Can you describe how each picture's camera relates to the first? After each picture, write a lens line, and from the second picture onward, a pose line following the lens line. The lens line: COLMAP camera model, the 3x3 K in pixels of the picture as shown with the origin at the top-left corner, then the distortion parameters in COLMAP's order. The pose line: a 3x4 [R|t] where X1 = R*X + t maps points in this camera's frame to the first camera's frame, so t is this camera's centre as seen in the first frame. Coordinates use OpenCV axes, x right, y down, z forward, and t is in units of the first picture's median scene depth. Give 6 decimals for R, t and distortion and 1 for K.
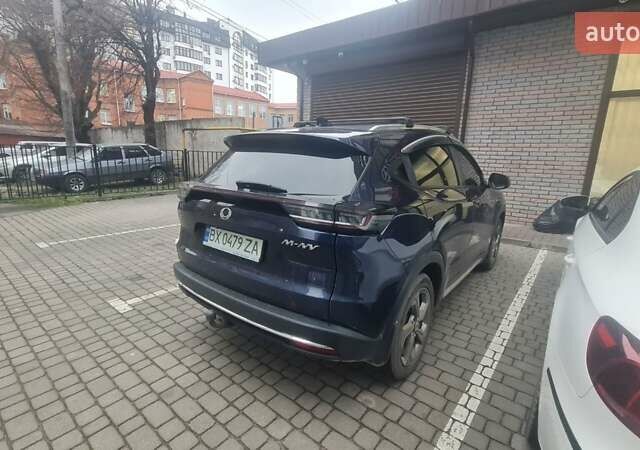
lens RADIAL K [[326.0, 0, 320.0], [0, 326.0, 225.0], [0, 0, 1]] dist [-0.000601, -0.000140]
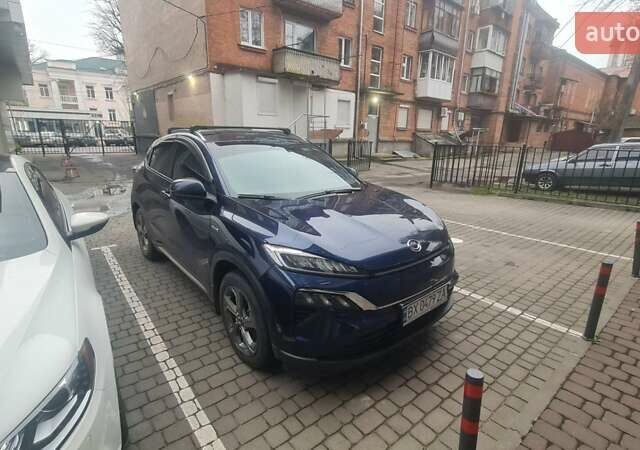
lens RADIAL K [[326.0, 0, 320.0], [0, 326.0, 225.0], [0, 0, 1]] dist [-0.000601, -0.000140]
pose [[-0.199744, 0.232738, -0.951806, 1.250301], [-0.235826, 0.931410, 0.277240, -0.351017], [0.951046, 0.279838, -0.131158, 1.444132]]
